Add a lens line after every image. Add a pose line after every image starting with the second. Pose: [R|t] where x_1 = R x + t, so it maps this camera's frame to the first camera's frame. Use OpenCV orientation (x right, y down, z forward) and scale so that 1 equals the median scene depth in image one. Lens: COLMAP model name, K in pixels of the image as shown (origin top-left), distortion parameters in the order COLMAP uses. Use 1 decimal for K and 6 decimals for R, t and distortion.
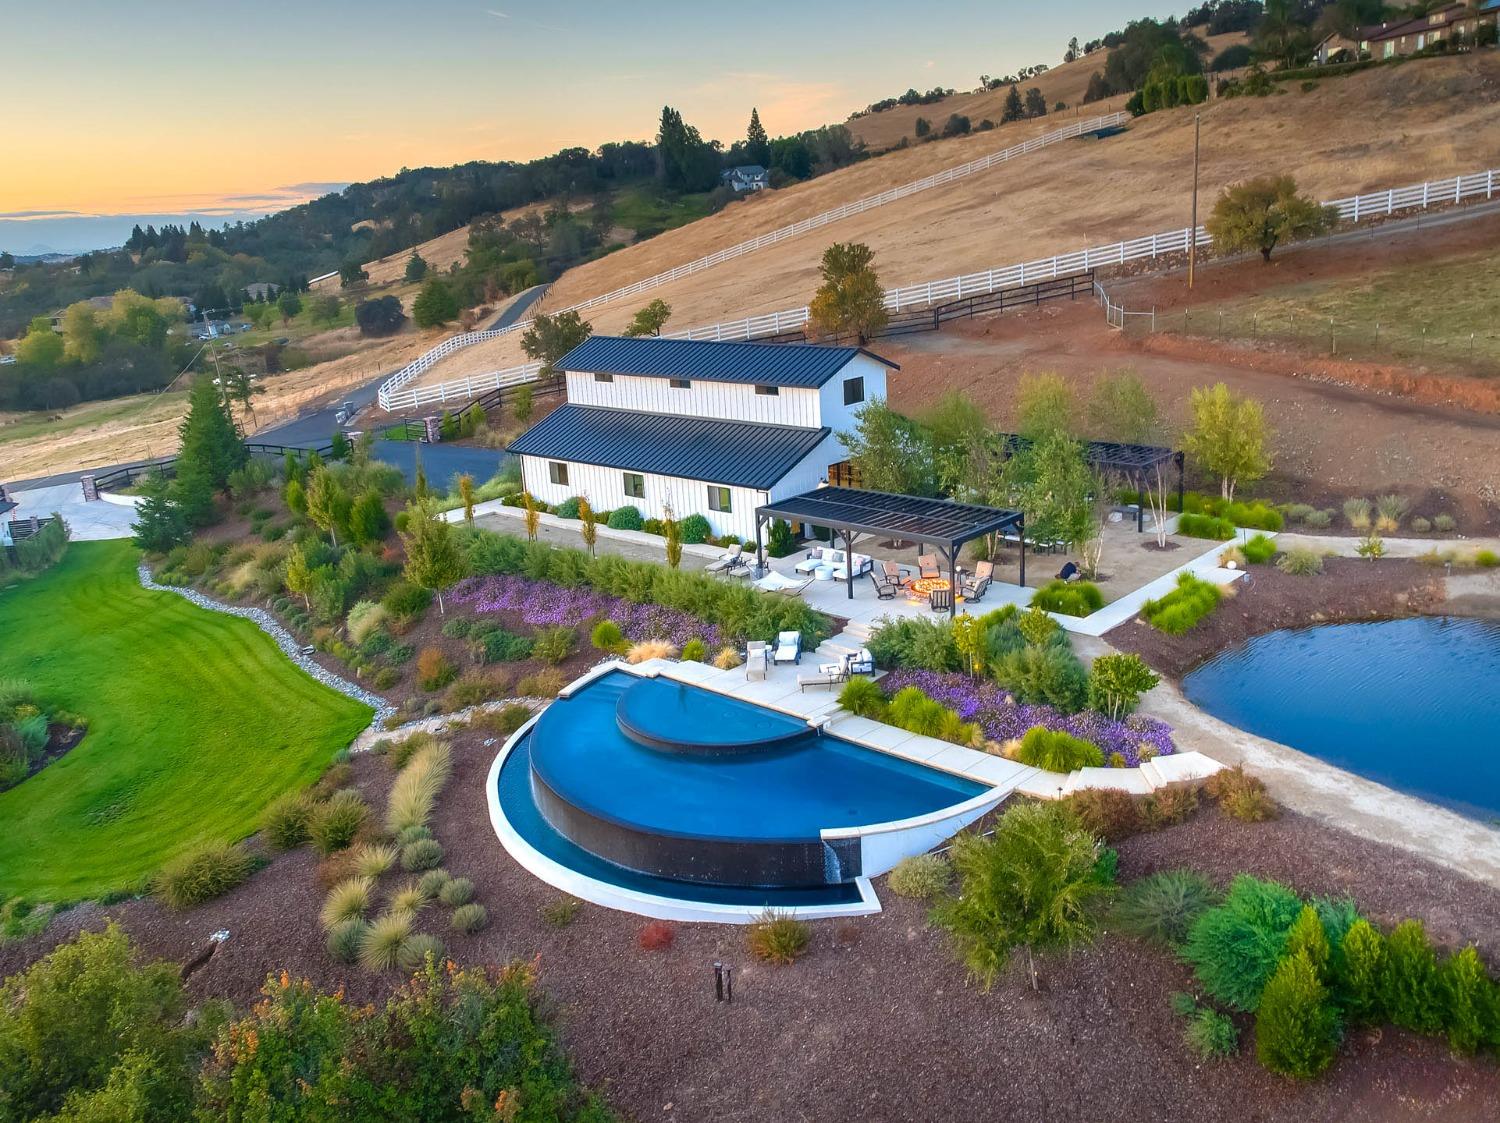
lens RADIAL K [[1299.4, 0, 746.9], [0, 1299.4, 541.5], [0, 0, 1]] dist [0.002762, -0.004870]
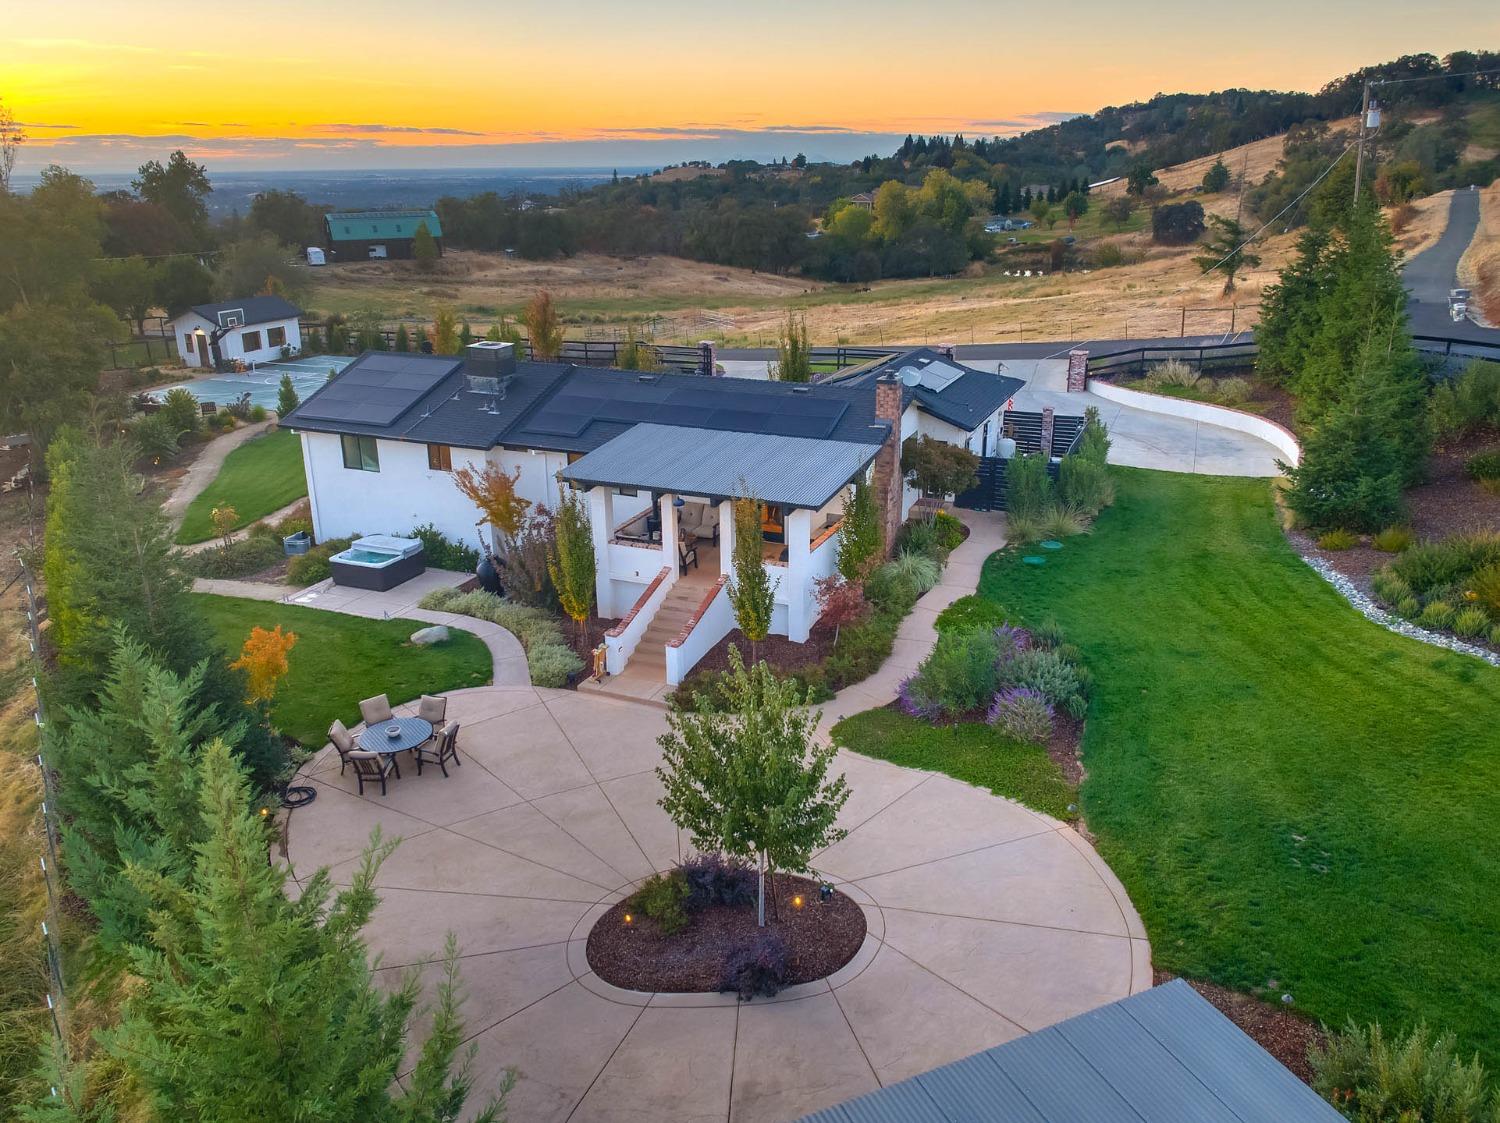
lens RADIAL K [[1142.4, 0, 750.0], [0, 1142.4, 561.5], [0, 0, 1]] dist [-0.009755, -0.009958]
pose [[0.857681, 0.222746, -0.463430, -0.574950], [-0.176497, 0.974072, 0.141537, -0.002279], [0.482941, -0.039600, 0.874757, 0.686094]]
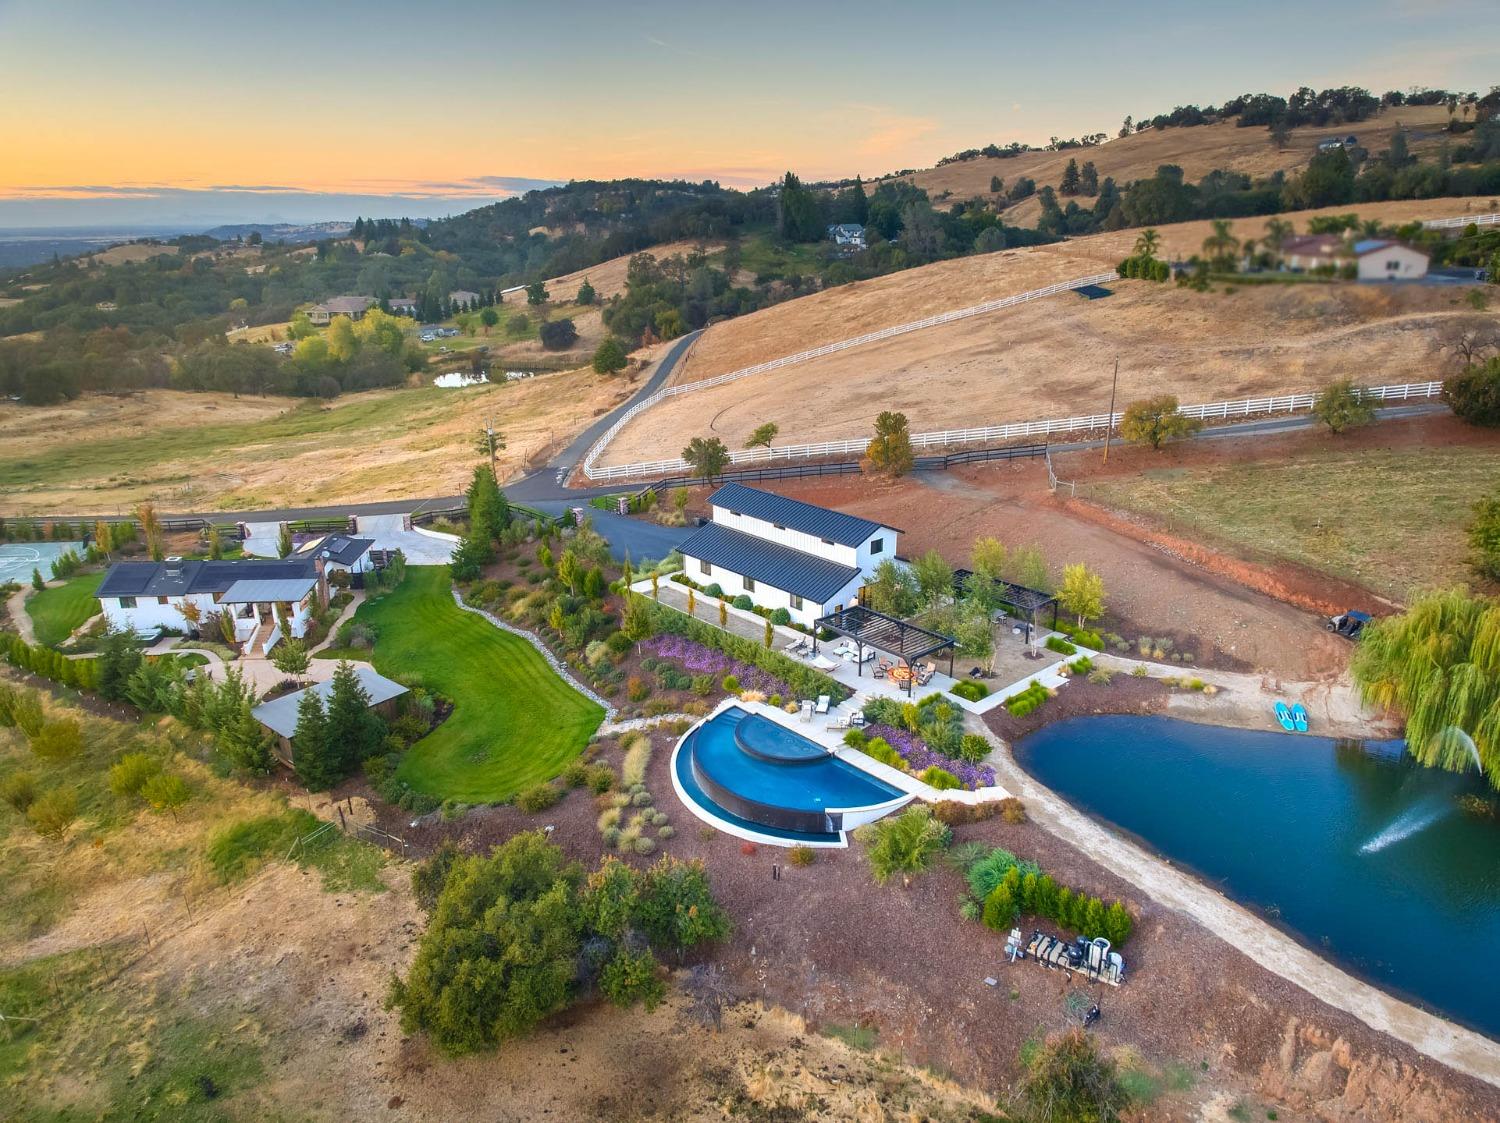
lens RADIAL K [[1087.9, 0, 775.0], [0, 1087.9, 567.9], [0, 0, 1]] dist [-0.005682, -0.010001]
pose [[0.995907, 0.078779, -0.044315, 0.012351], [-0.075311, 0.994325, 0.075144, -0.189422], [0.049983, -0.071499, 0.996188, -0.491111]]
